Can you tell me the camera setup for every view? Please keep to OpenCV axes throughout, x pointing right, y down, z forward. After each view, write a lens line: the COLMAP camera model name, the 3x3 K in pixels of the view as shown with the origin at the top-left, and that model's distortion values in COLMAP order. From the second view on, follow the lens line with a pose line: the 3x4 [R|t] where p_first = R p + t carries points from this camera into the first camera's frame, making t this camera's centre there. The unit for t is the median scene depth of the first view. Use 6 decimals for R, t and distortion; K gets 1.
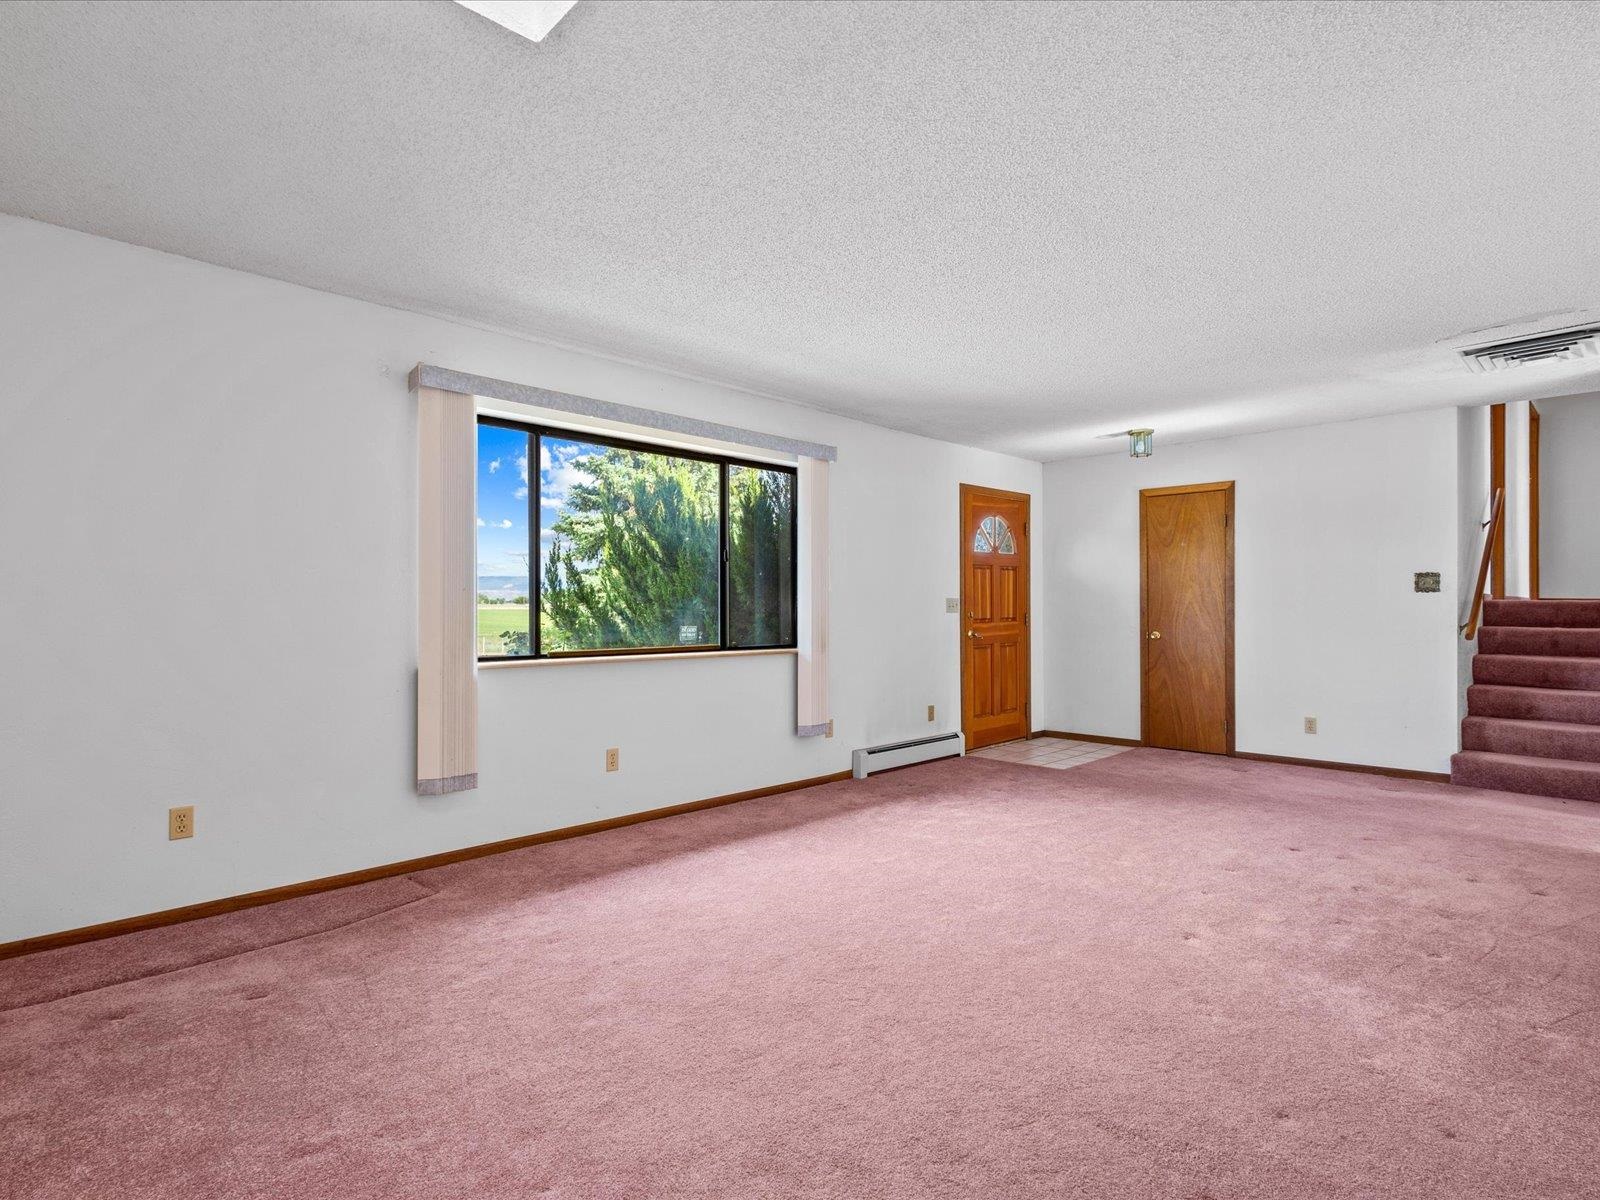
lens RADIAL K [[829.6, 0, 787.6], [0, 829.6, 598.6], [0, 0, 1]] dist [-0.001592, -0.000328]
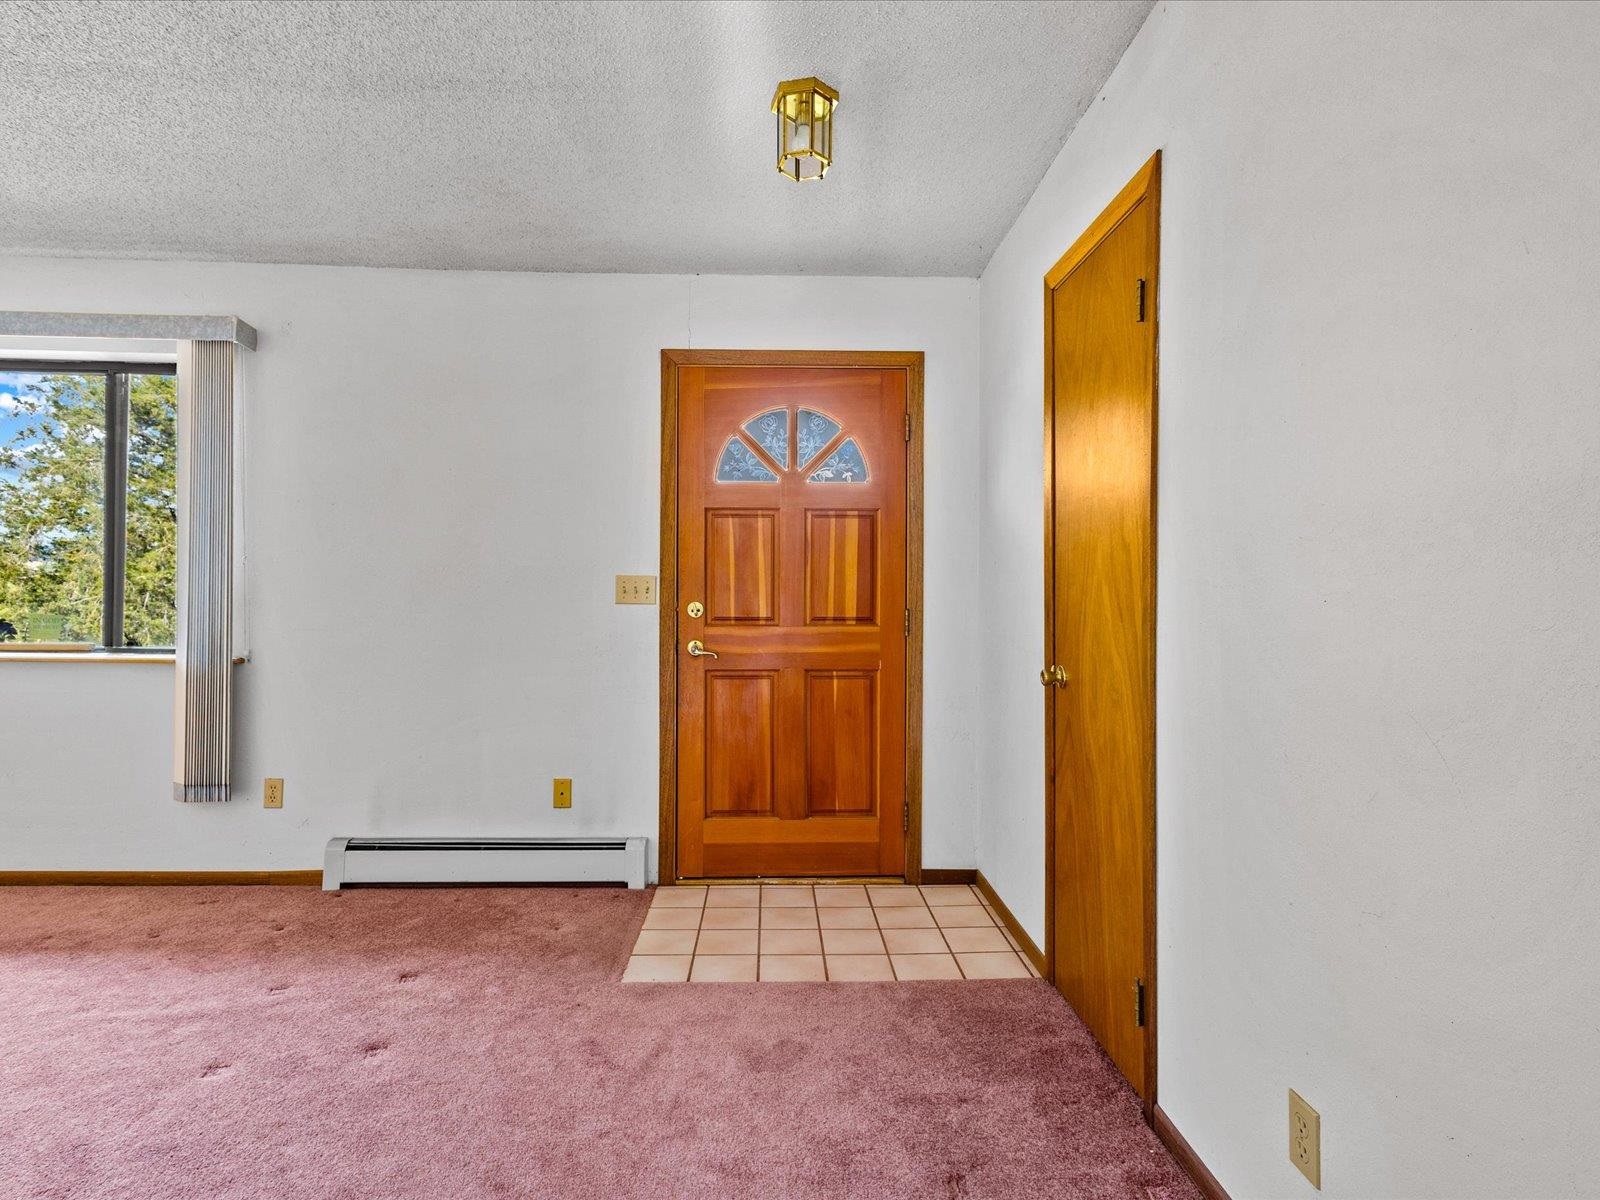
lens RADIAL K [[933.5, 0, 801.5], [0, 933.5, 582.8], [0, 0, 1]] dist [0.003511, 0.001281]
pose [[0.747509, -0.001509, -0.664250, 0.629581], [-0.002271, 0.999986, -0.004828, 0.006096], [0.664248, 0.005118, 0.747495, 0.607209]]
